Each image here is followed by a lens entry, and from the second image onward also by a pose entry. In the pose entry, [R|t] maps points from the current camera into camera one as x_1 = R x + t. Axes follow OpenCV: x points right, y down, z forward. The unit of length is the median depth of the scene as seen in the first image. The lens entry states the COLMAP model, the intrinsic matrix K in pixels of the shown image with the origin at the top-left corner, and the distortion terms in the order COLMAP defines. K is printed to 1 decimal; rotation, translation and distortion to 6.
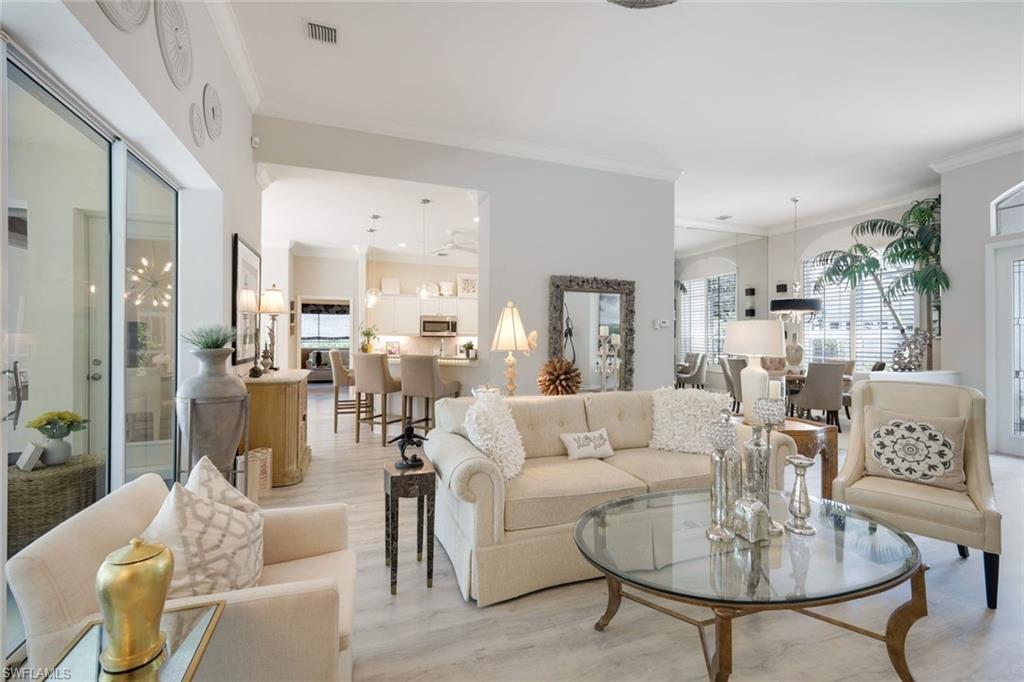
lens RADIAL K [[444.4, 0, 512.5], [0, 444.4, 337.7], [0, 0, 1]] dist [-0.001535, 0.000082]
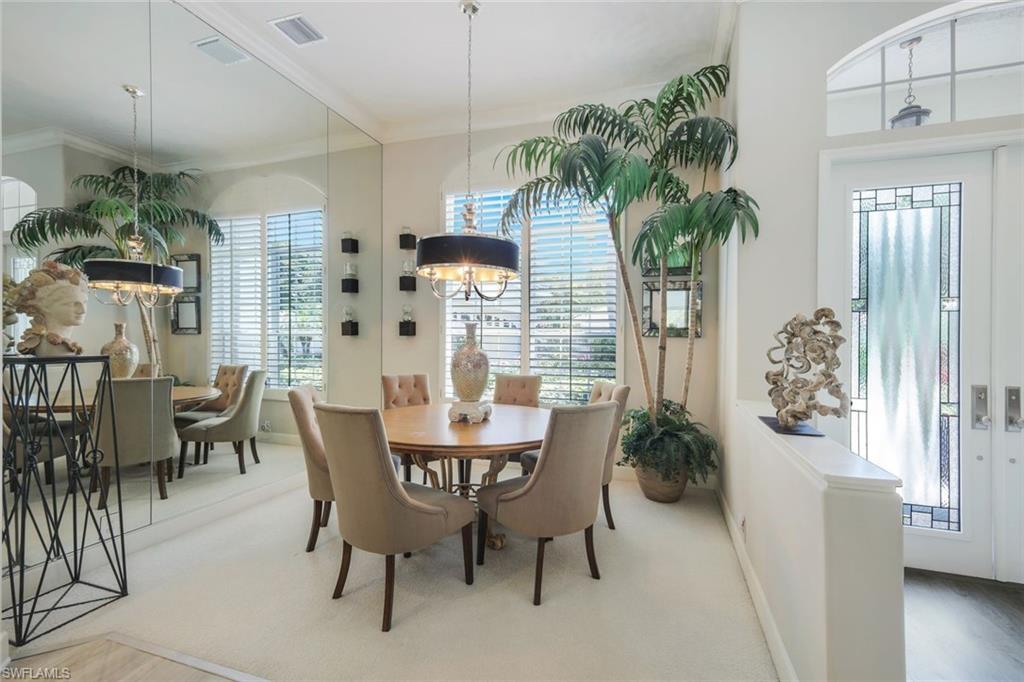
lens RADIAL K [[444.4, 0, 517.3], [0, 444.4, 339.5], [0, 0, 1]] dist [-0.001535, 0.000082]
pose [[0.624958, -0.005459, 0.780639, 0.272620], [-0.004236, 0.999937, 0.010384, 0.001093], [-0.780647, -0.009797, 0.624896, 0.567949]]
